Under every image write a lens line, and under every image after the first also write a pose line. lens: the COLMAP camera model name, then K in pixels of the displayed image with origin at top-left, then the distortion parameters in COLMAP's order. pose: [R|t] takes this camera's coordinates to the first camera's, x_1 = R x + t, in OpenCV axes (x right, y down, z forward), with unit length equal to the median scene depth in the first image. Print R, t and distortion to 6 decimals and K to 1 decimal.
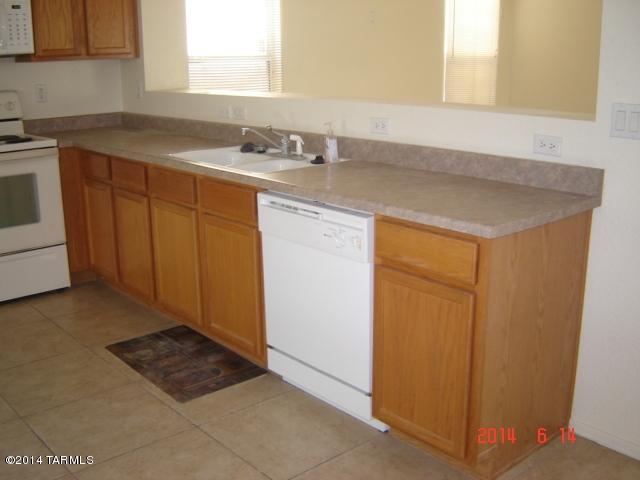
lens RADIAL K [[711.0, 0, 320.0], [0, 711.0, 240.0], [0, 0, 1]] dist [-0.133580, 0.007217]
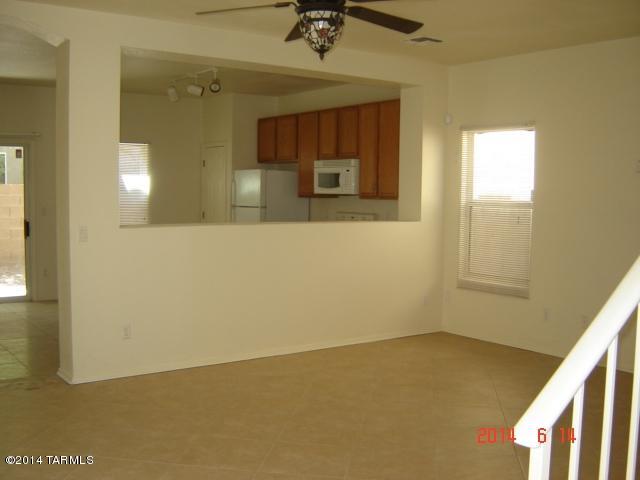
lens RADIAL K [[711.0, 0, 320.0], [0, 711.0, 240.0], [0, 0, 1]] dist [-0.133580, 0.007217]
pose [[-0.083295, 0.077579, -0.993501, 1.783724], [-0.270034, 0.957908, 0.097440, -0.364050], [0.959241, 0.276395, -0.058840, 1.220834]]
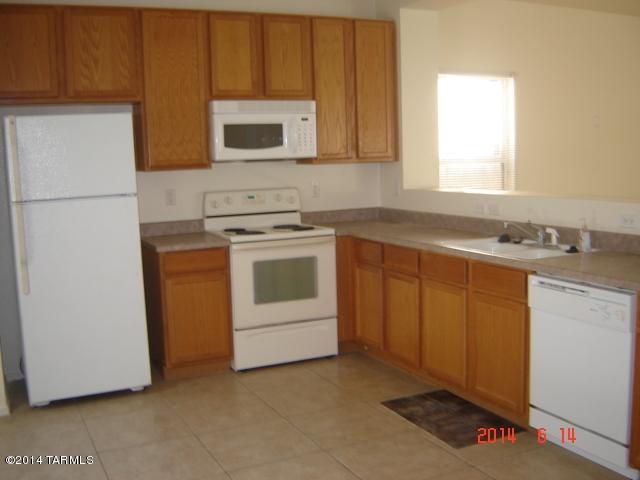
lens RADIAL K [[711.0, 0, 320.0], [0, 711.0, 240.0], [0, 0, 1]] dist [-0.133580, 0.007217]
pose [[0.963548, 0.014615, -0.267135, -0.087123], [-0.050120, 0.990689, -0.126579, 0.034578], [0.262797, 0.135354, 0.955310, -0.193671]]
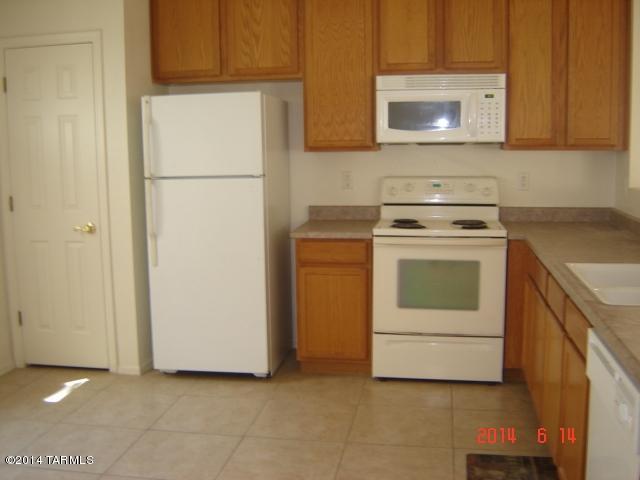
lens RADIAL K [[711.0, 0, 320.0], [0, 711.0, 240.0], [0, 0, 1]] dist [-0.133580, 0.007217]
pose [[0.634329, 0.111421, -0.764991, 0.241910], [-0.193706, 0.980899, -0.017753, -0.071482], [0.748401, 0.159445, 0.643796, 0.191943]]
